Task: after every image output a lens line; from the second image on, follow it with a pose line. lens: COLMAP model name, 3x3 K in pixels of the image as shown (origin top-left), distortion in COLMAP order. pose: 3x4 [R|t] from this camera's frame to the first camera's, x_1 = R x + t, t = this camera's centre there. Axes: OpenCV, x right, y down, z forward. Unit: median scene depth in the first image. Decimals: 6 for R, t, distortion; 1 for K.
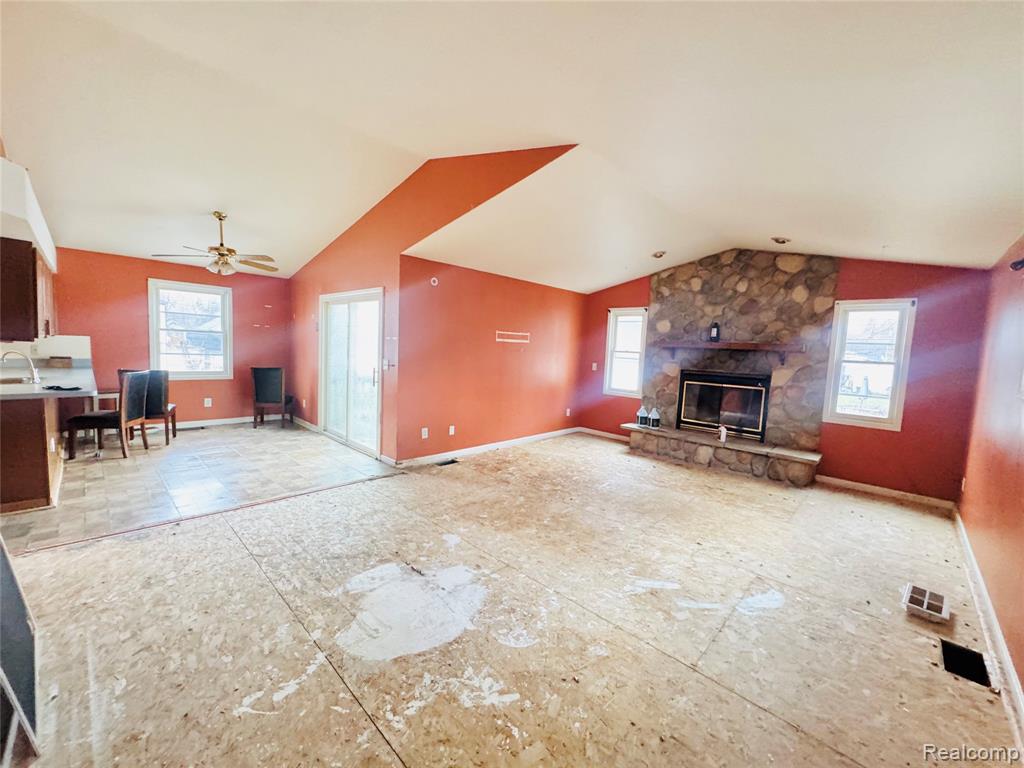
lens RADIAL K [[406.2, 0, 515.7], [0, 406.2, 384.4], [0, 0, 1]] dist [-0.007664, 0.000623]
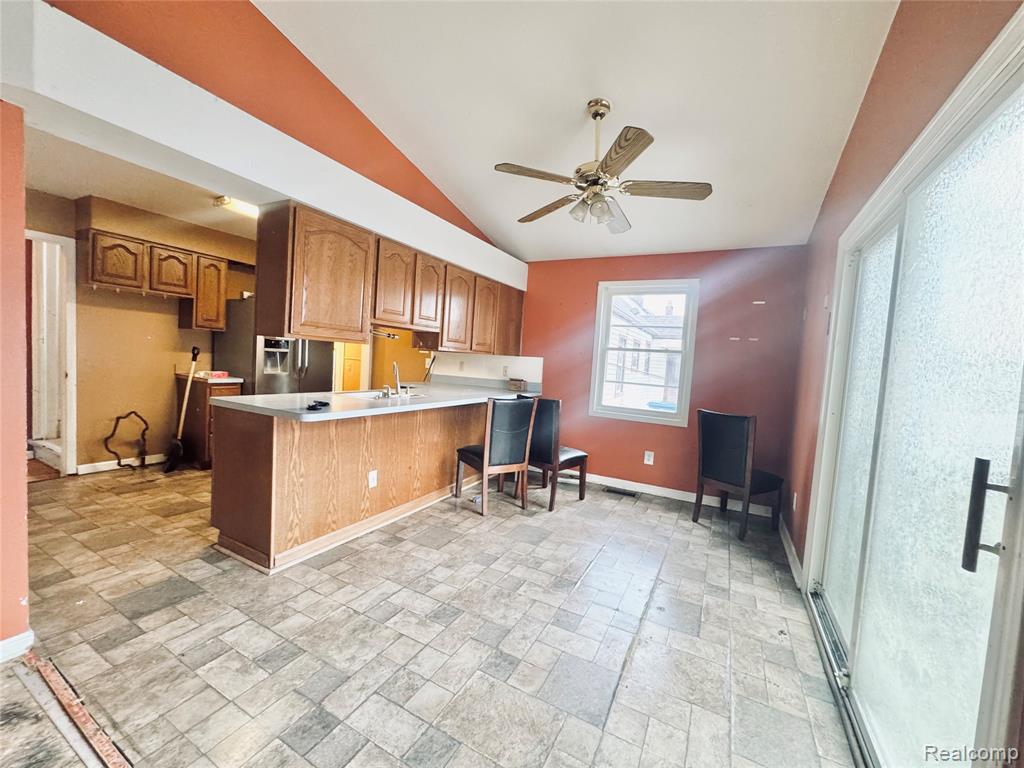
lens RADIAL K [[406.2, 0, 517.4], [0, 406.2, 381.2], [0, 0, 1]] dist [-0.007664, 0.000623]
pose [[0.275585, 0.019853, -0.961072, -0.219465], [-0.140933, 0.989818, -0.019965, -0.041268], [0.950890, 0.140948, 0.275577, 0.696135]]
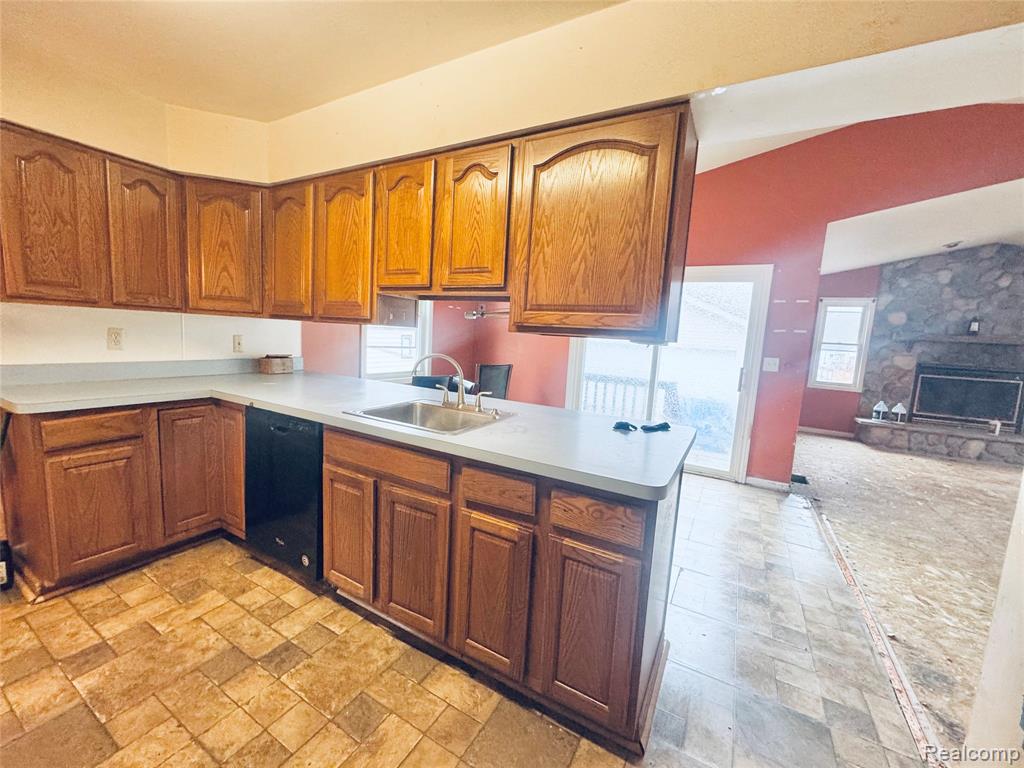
lens RADIAL K [[406.2, 0, 515.1], [0, 406.2, 383.4], [0, 0, 1]] dist [-0.007664, 0.000623]
pose [[0.969859, -0.021533, 0.242712, -0.881029], [0.011460, 0.999016, 0.042837, -0.044449], [-0.243395, -0.038764, 0.969152, 0.316201]]
